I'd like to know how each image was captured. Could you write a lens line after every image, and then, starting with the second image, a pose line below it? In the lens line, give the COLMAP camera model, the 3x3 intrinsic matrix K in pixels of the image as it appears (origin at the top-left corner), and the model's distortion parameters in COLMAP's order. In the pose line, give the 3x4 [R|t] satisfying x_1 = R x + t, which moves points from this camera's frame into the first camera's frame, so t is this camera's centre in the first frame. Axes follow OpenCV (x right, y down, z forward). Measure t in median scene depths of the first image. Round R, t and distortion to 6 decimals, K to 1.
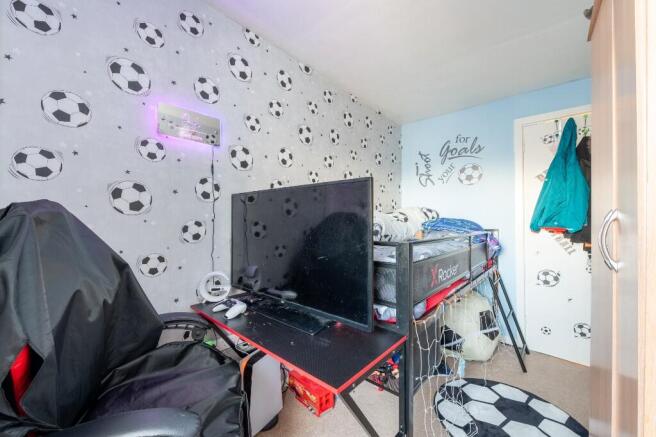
lens RADIAL K [[260.3, 0, 329.5], [0, 260.3, 221.1], [0, 0, 1]] dist [-0.000929, 0.000042]
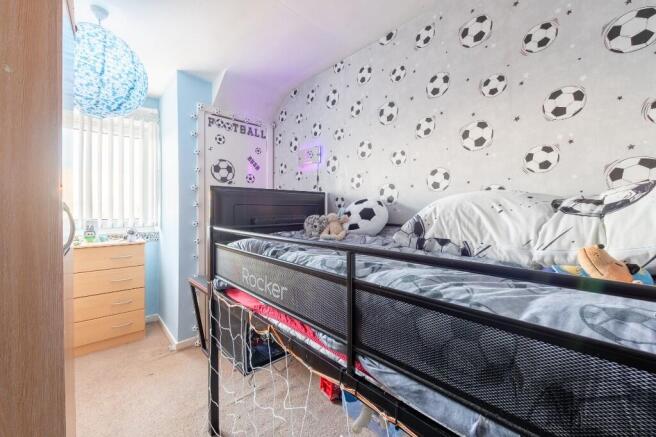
lens RADIAL K [[260.3, 0, 344.6], [0, 260.3, 207.9], [0, 0, 1]] dist [-0.000929, 0.000042]
pose [[-0.085547, 0.001612, -0.996333, 0.564124], [0.009039, 0.999959, 0.000842, -0.009331], [0.996293, -0.008934, -0.085558, 0.655365]]
